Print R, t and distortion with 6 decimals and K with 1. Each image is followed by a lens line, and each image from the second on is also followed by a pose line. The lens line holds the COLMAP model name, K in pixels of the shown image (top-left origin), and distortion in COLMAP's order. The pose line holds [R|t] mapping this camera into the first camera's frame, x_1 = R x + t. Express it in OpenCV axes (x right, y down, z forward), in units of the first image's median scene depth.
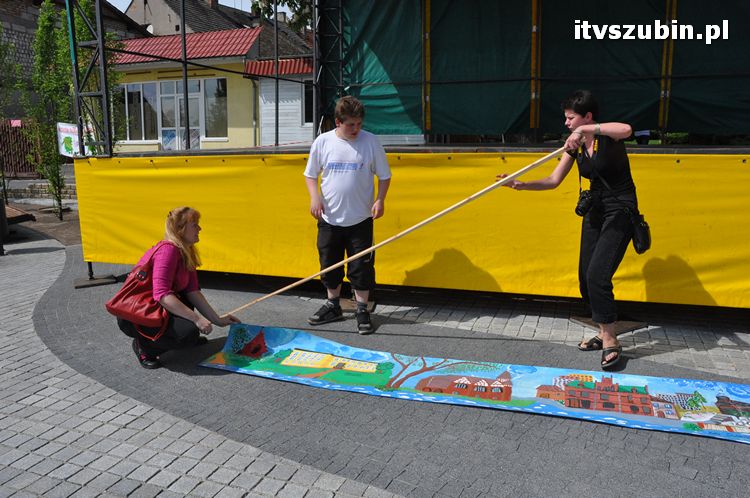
lens RADIAL K [[538.9, 0, 375.0], [0, 538.9, 249.0], [0, 0, 1]] dist [-0.144945, 0.127398]
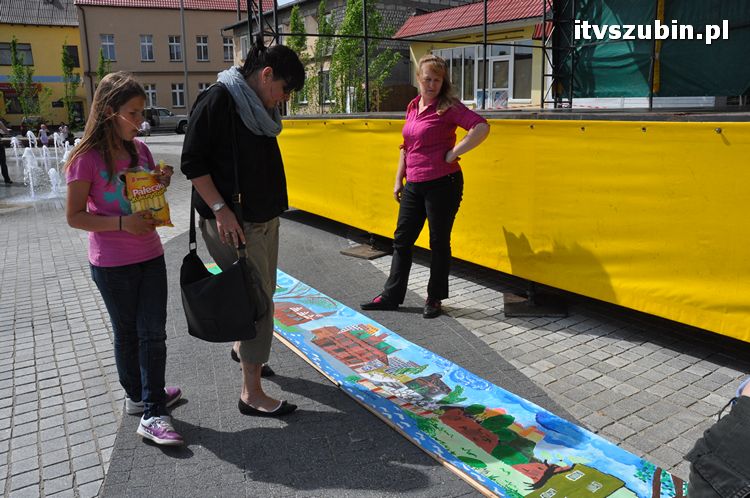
lens RADIAL K [[538.9, 0, 375.0], [0, 538.9, 249.0], [0, 0, 1]] dist [-0.144945, 0.127398]
pose [[0.800066, 0.141785, -0.582916, 0.818243], [-0.099593, 0.989578, 0.104005, -0.028114], [0.591587, -0.025157, 0.805848, 0.095703]]
